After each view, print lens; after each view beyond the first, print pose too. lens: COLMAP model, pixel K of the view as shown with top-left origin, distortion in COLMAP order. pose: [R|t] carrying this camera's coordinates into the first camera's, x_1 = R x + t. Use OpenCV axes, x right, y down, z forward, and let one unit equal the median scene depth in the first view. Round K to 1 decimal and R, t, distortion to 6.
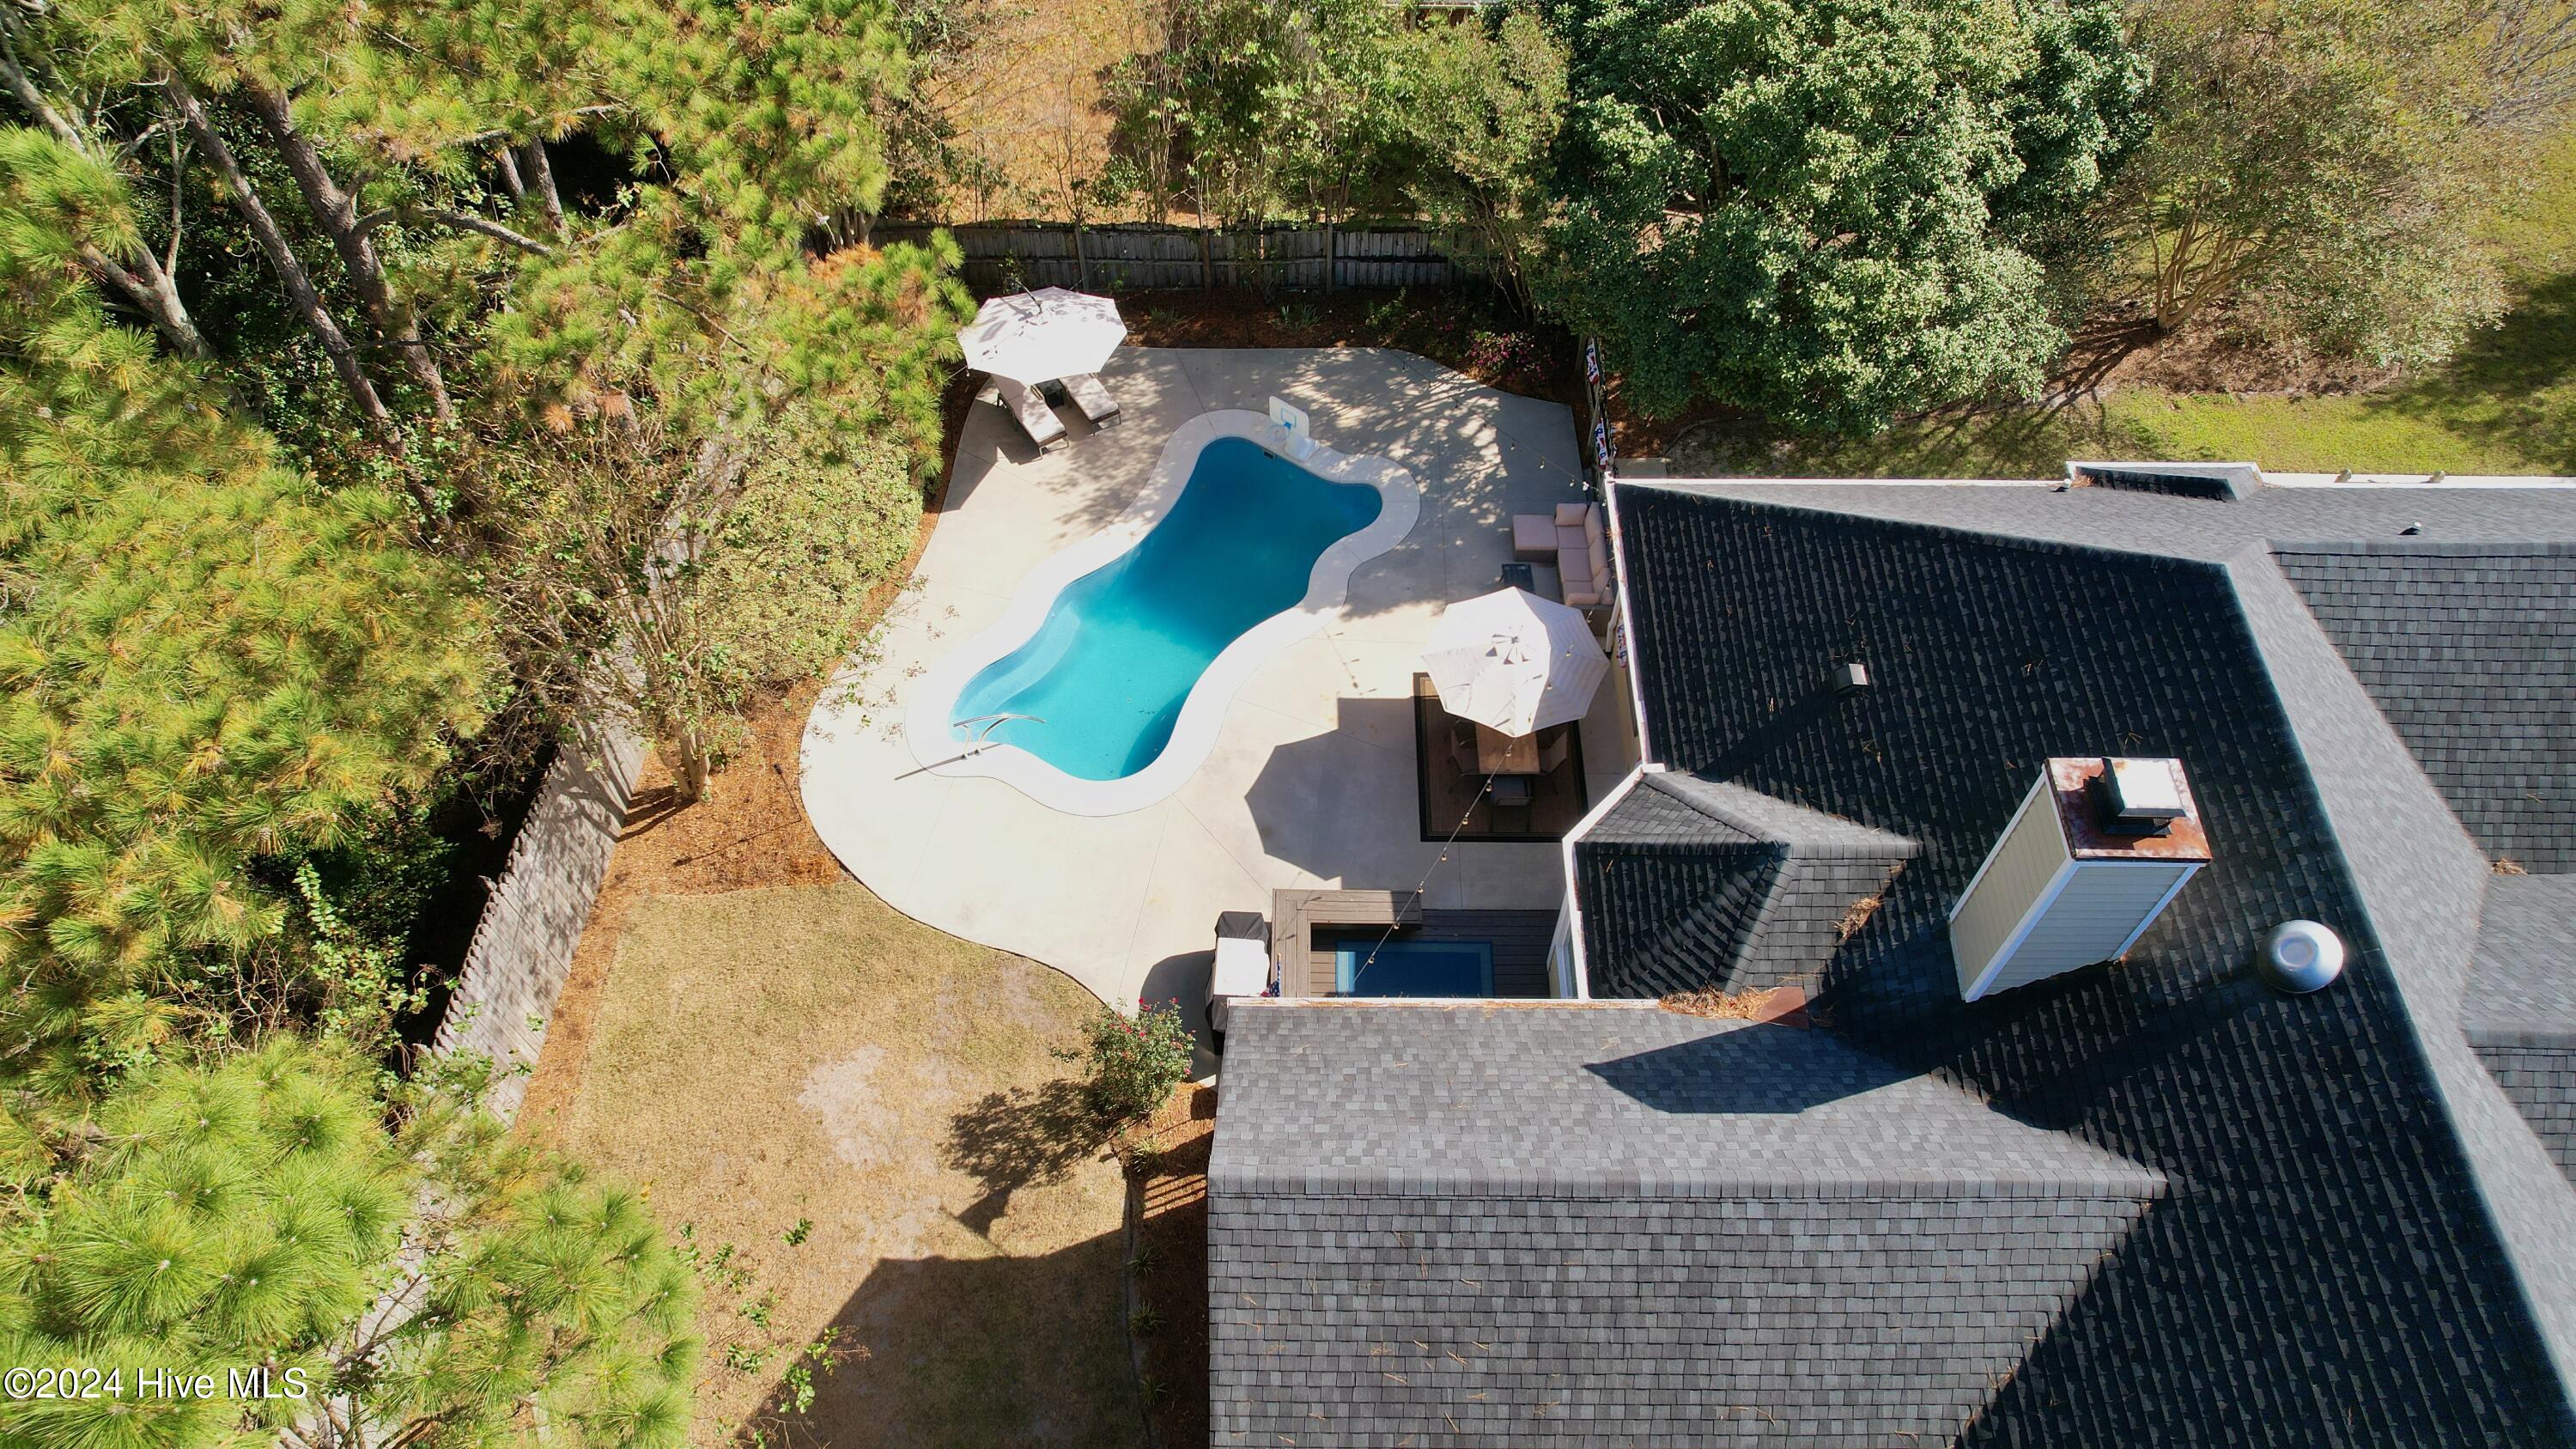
lens RADIAL K [[1641.2, 0, 1290.1], [0, 1641.2, 732.8], [0, 0, 1]] dist [-0.051138, 0.035018]
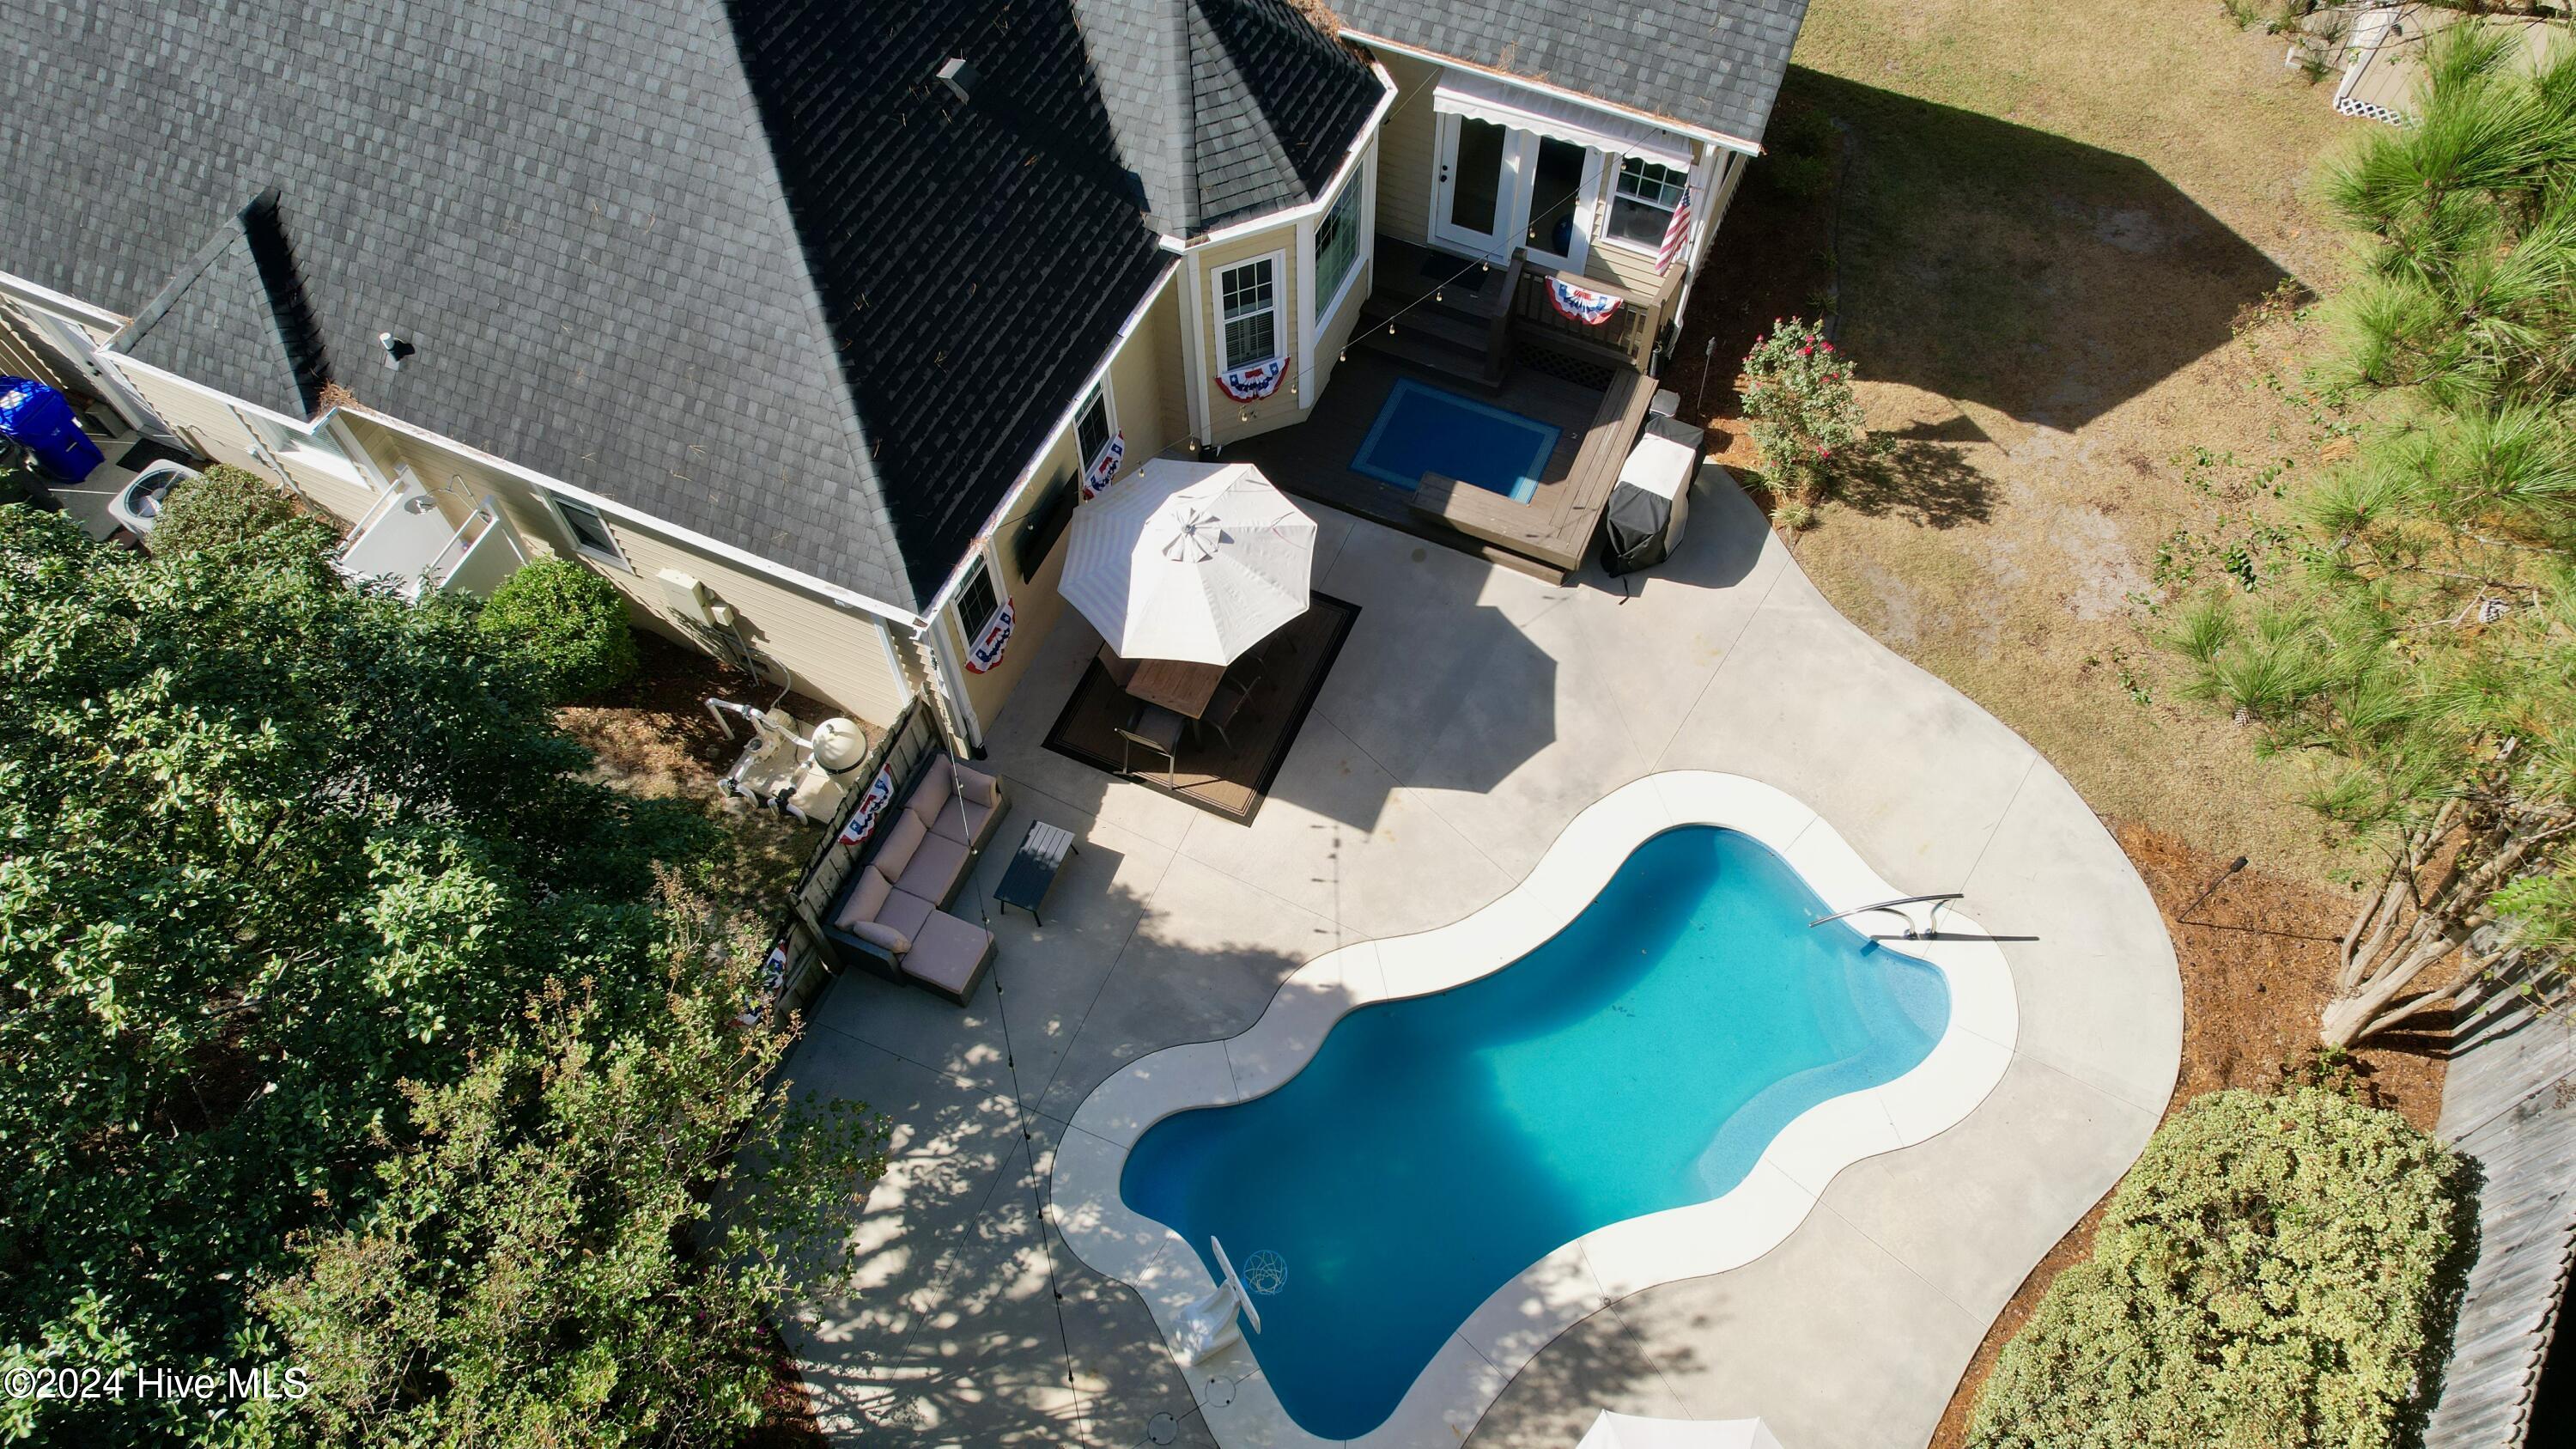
lens RADIAL K [[1641.2, 0, 1283.4], [0, 1641.2, 714.4], [0, 0, 1]] dist [-0.051138, 0.035018]
pose [[-0.916525, -0.333608, 0.220653, -0.073961], [0.336582, -0.345243, 0.876082, -0.635017], [-0.216089, 0.877219, 0.428710, 0.703960]]
